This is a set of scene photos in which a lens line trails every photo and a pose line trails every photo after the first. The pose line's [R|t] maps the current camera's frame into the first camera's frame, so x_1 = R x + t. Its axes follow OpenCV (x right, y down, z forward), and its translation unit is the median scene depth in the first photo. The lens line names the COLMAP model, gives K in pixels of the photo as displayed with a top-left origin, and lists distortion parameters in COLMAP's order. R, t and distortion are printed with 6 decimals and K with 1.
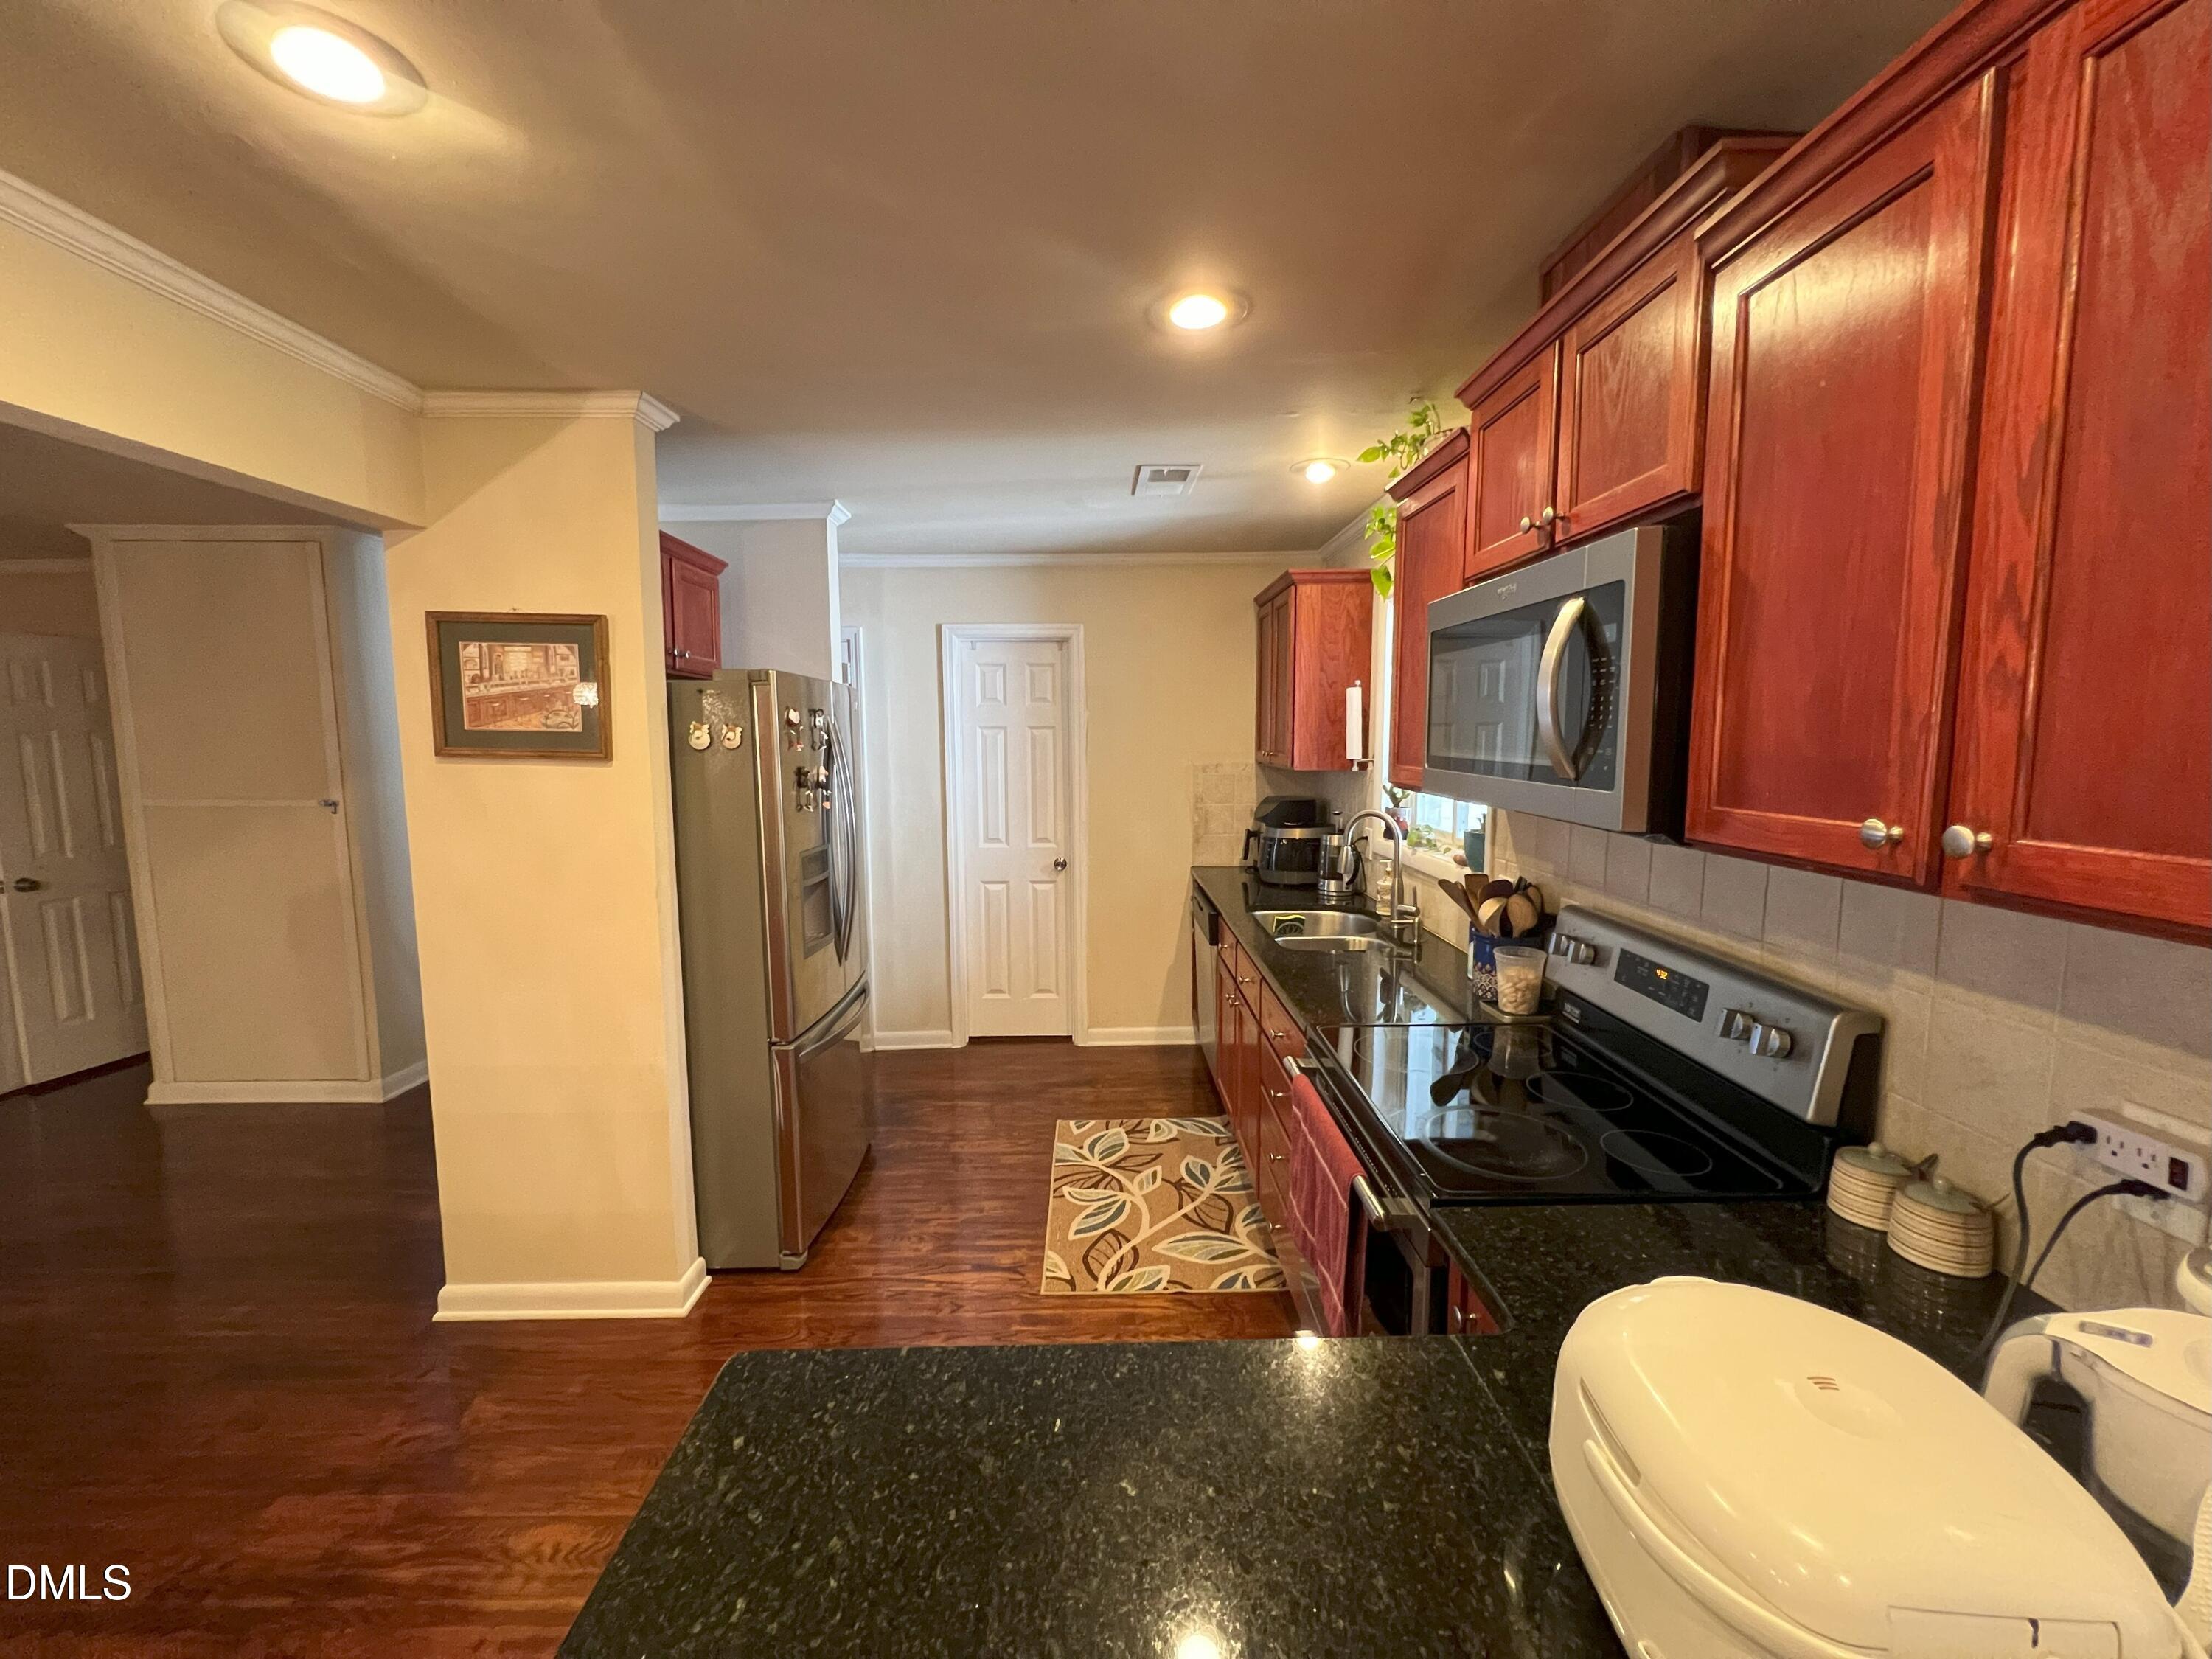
lens RADIAL K [[892.2, 0, 1104.0], [0, 892.2, 814.0], [0, 0, 1]] dist [-0.001121, 0.000191]
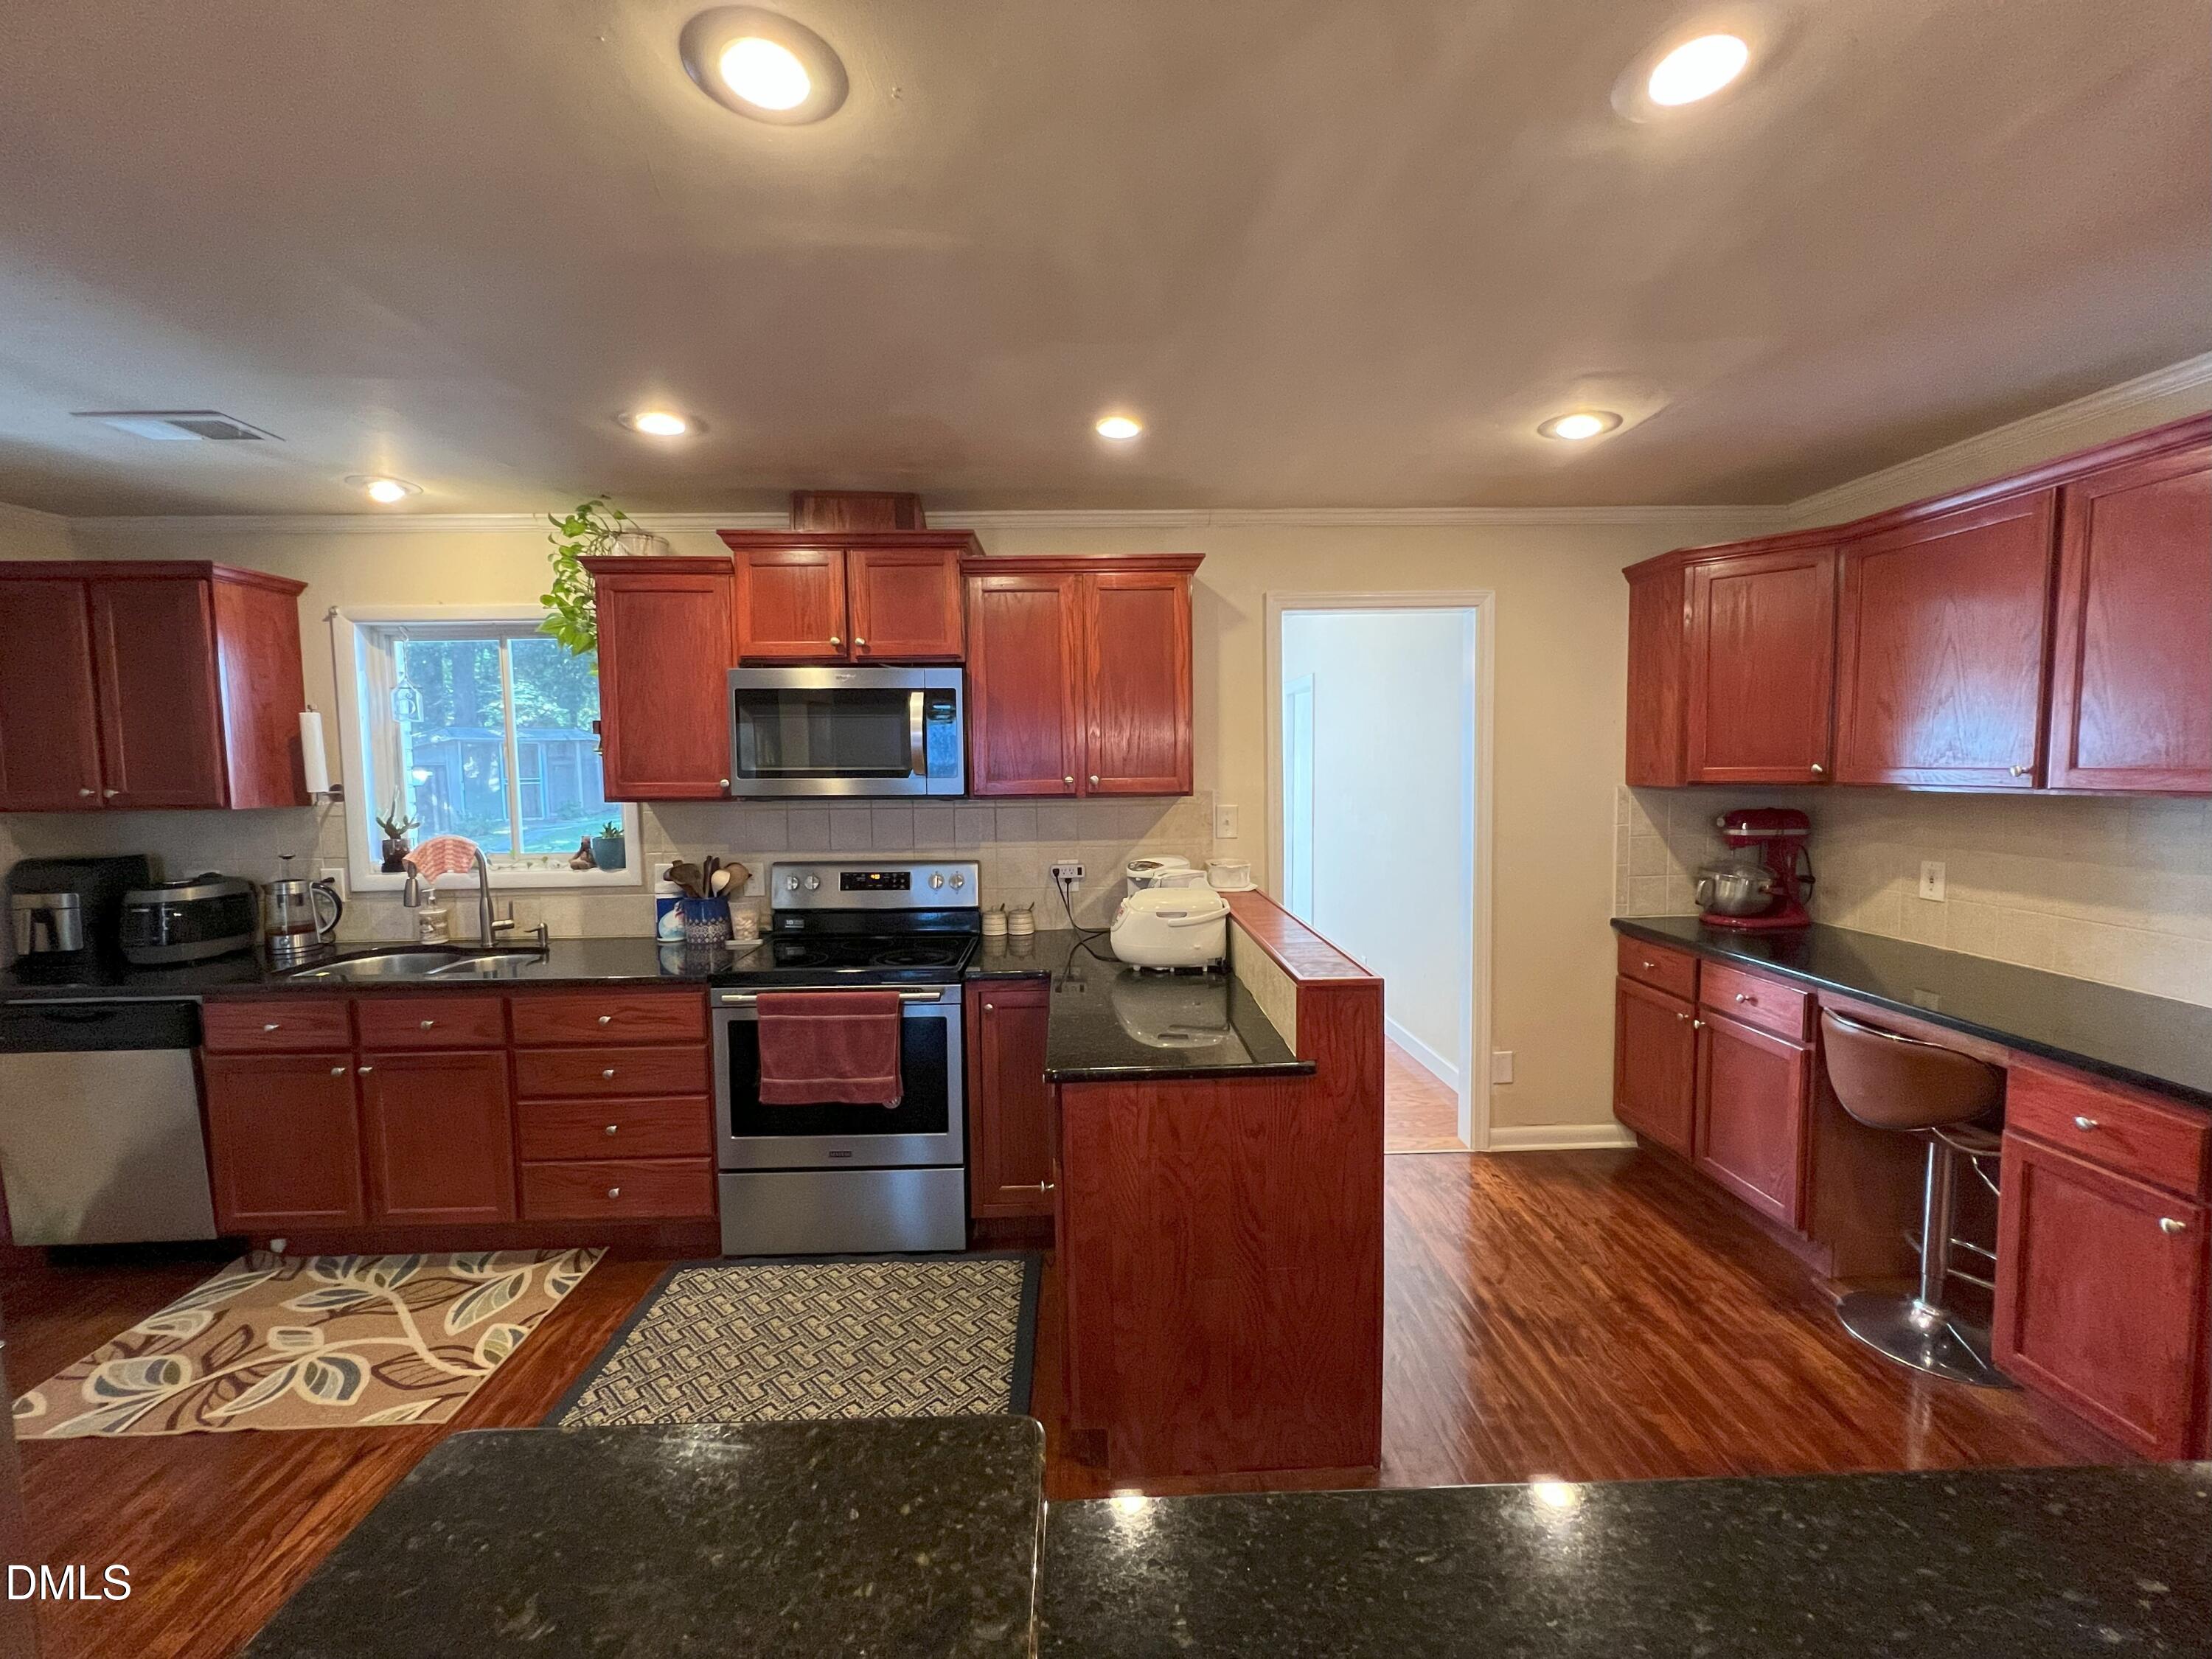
lens RADIAL K [[892.2, 0, 1101.9], [0, 892.2, 826.2], [0, 0, 1]] dist [-0.001121, 0.000191]
pose [[-0.013707, -0.071559, 0.997342, -0.726386], [0.105802, 0.991733, 0.072611, -0.011935], [-0.994293, 0.106516, -0.006022, 0.272623]]
